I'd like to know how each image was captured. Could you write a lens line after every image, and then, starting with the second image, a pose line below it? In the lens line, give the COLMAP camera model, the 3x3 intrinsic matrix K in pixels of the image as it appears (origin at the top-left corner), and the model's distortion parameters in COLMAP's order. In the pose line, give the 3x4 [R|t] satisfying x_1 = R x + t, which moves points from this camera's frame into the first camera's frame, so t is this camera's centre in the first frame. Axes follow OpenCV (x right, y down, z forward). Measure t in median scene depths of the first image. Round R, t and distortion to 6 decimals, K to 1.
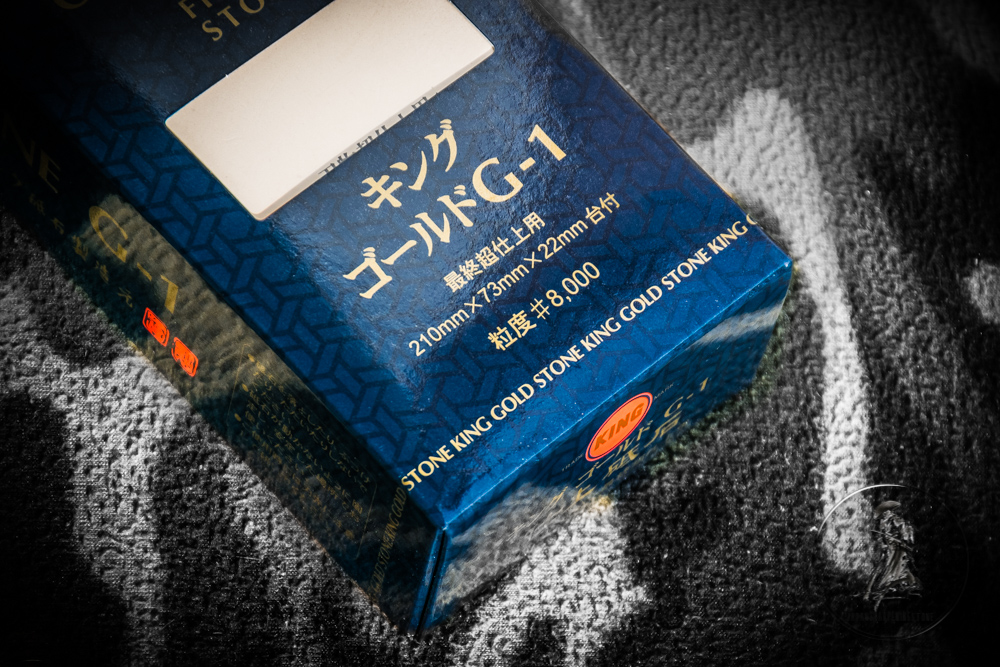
lens RADIAL K [[5038.3, 0, 500.0], [0, 5038.3, 333.5], [0, 0, 1]] dist [1.944055, -4.229087]
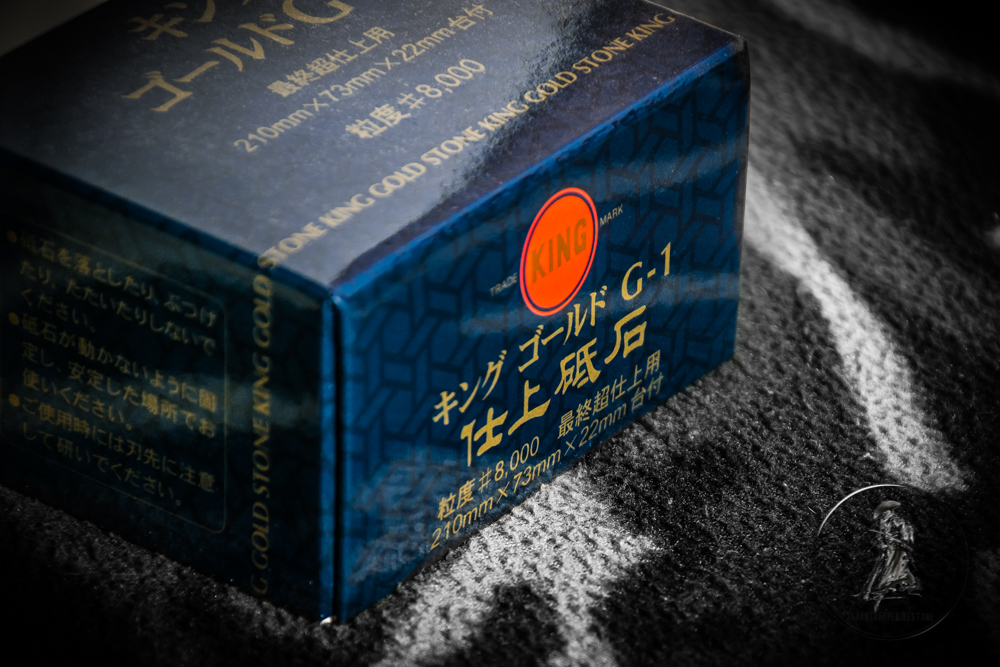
lens RADIAL K [[5038.3, 0, 500.0], [0, 5038.3, 333.5], [0, 0, 1]] dist [1.944055, -4.229087]
pose [[0.977017, -0.186310, 0.103566, -0.058546], [0.213045, 0.837458, -0.503265, 0.376600], [0.007031, 0.513763, 0.857903, 0.409824]]
